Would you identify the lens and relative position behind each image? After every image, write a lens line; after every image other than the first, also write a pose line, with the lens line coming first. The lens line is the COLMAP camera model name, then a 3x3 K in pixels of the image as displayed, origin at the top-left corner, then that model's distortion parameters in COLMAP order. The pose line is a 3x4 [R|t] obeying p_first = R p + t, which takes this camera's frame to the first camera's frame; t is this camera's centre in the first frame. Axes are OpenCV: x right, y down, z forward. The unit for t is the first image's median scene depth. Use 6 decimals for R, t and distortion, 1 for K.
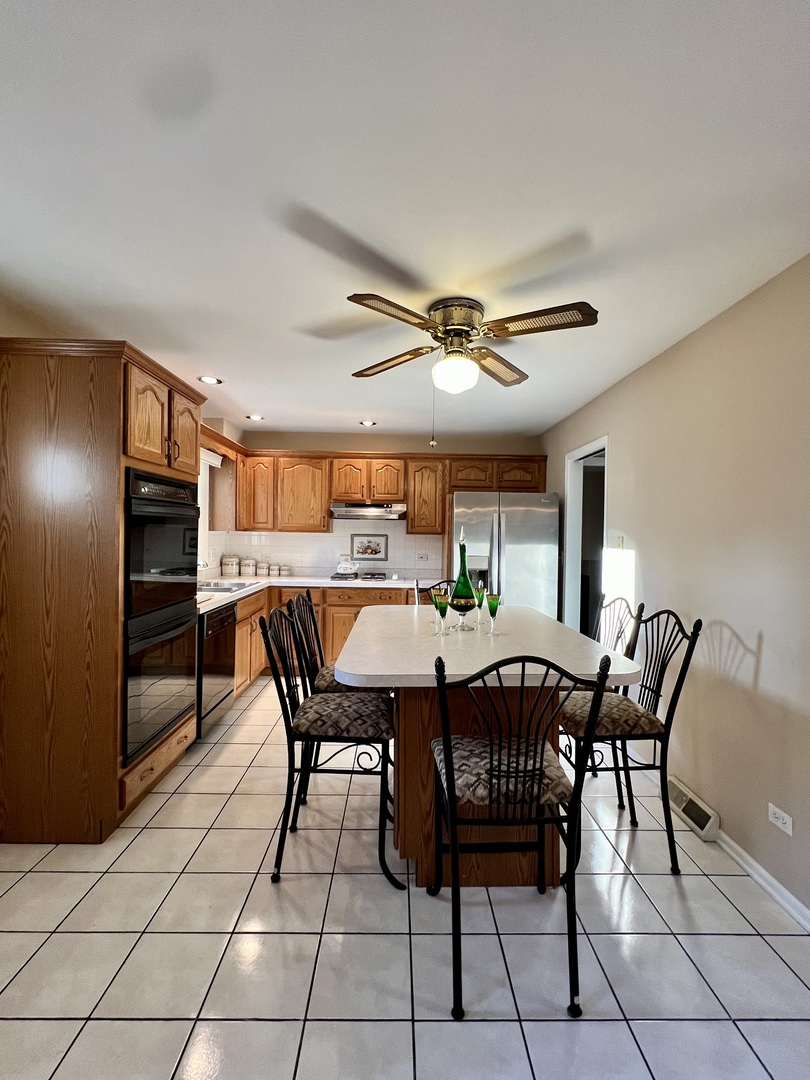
lens RADIAL K [[502.8, 0, 405.0], [0, 502.8, 540.0], [0, 0, 1]] dist [0.001419, -0.000023]
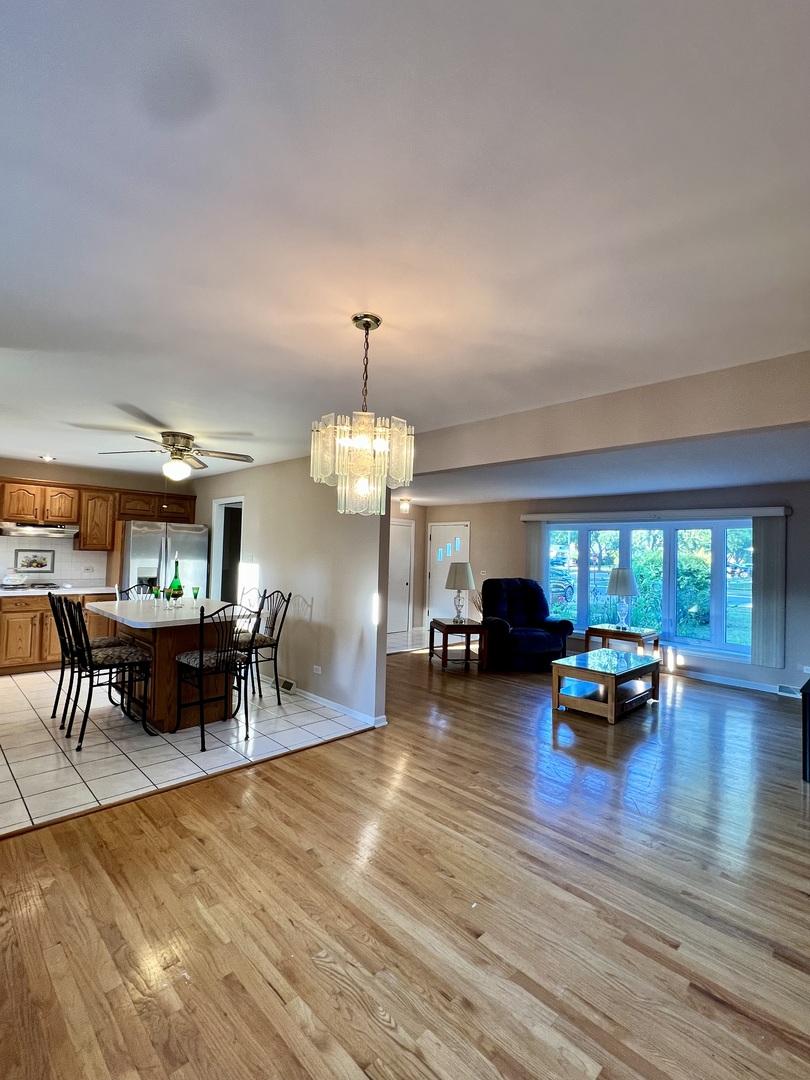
lens RADIAL K [[502.8, 0, 405.0], [0, 502.8, 540.0], [0, 0, 1]] dist [0.001419, -0.000023]
pose [[0.727281, 0.023638, 0.685933, -0.295681], [-0.009650, 0.999660, -0.024218, -0.017245], [-0.686272, 0.010994, 0.727262, -0.496146]]
